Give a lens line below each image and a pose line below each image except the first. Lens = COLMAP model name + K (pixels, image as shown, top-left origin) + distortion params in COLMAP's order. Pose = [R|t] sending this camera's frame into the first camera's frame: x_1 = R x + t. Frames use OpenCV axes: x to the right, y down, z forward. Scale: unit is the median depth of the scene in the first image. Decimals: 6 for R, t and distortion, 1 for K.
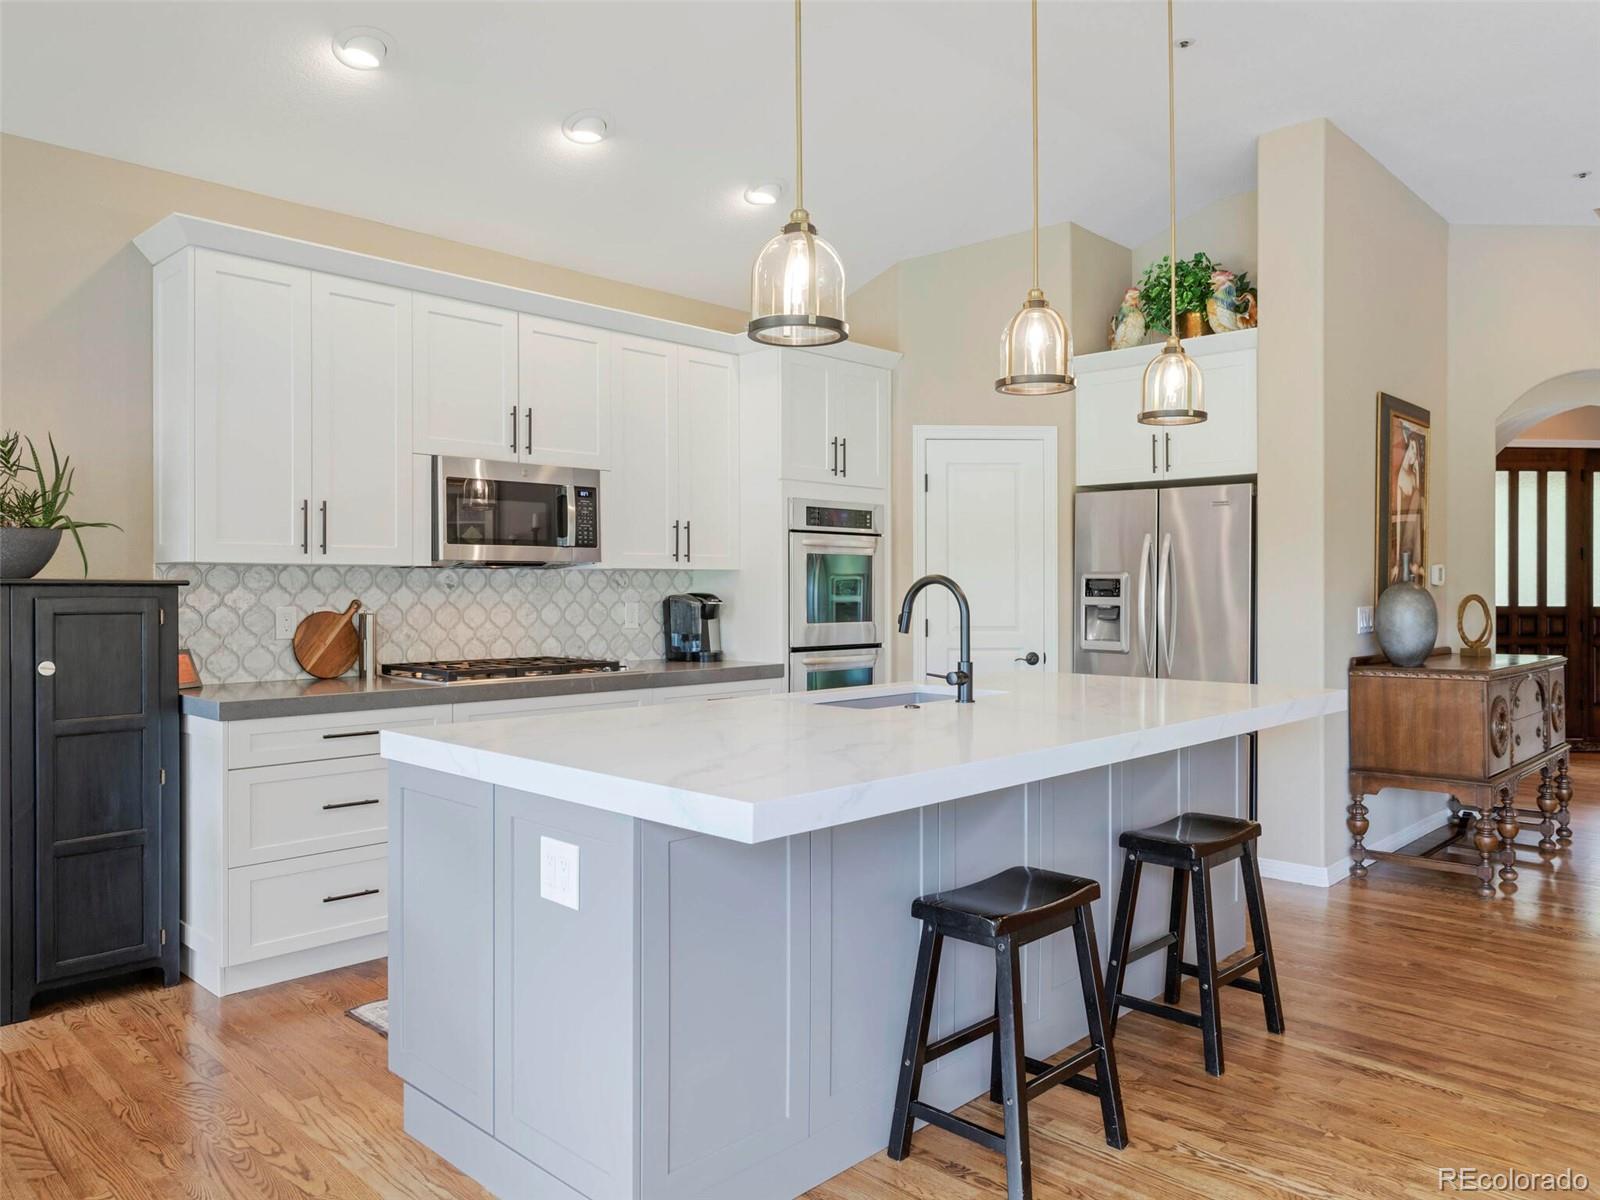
lens RADIAL K [[1108.0, 0, 793.9], [0, 1108.0, 598.7], [0, 0, 1]] dist [-0.012838, -0.000183]
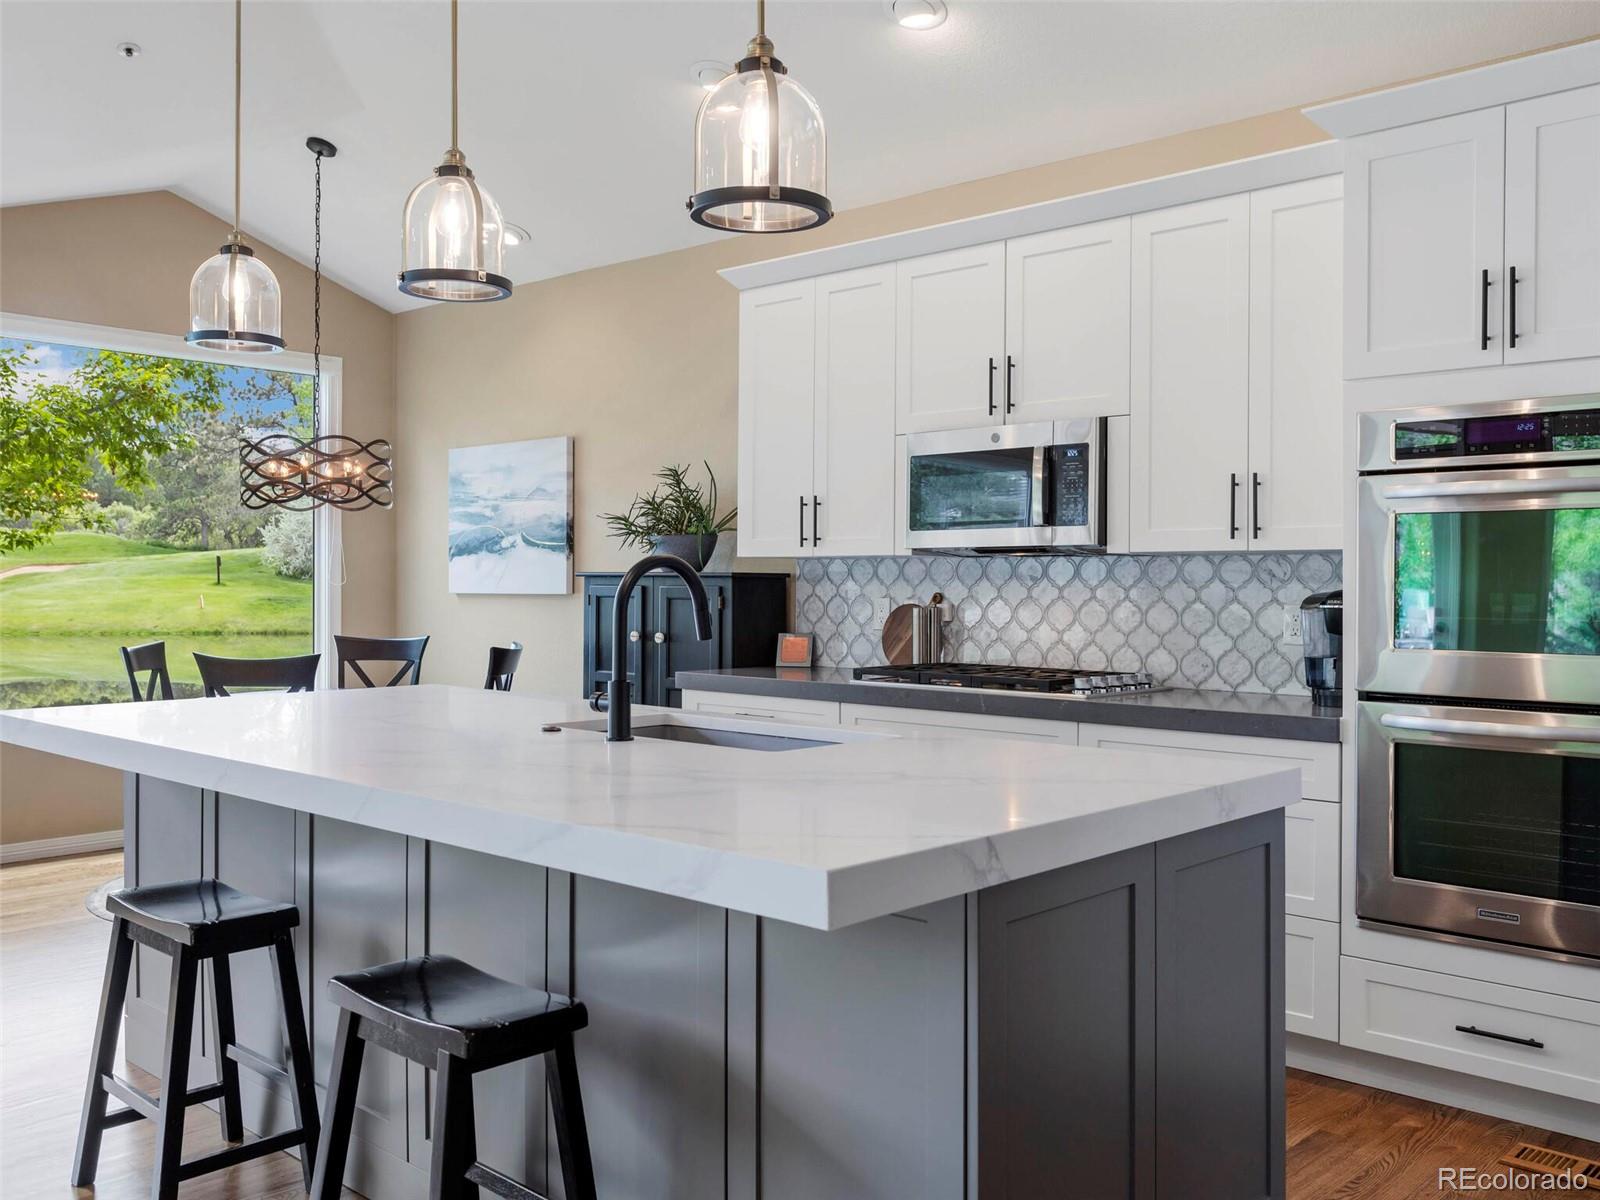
lens RADIAL K [[1387.7, 0, 736.4], [0, 1387.7, 585.9], [0, 0, 1]] dist [0.017399, -0.004769]
pose [[0.012841, 0.003706, -0.999911, 0.739398], [-0.013841, 0.999898, 0.003528, -0.006155], [0.999822, 0.013795, 0.012891, 0.763062]]
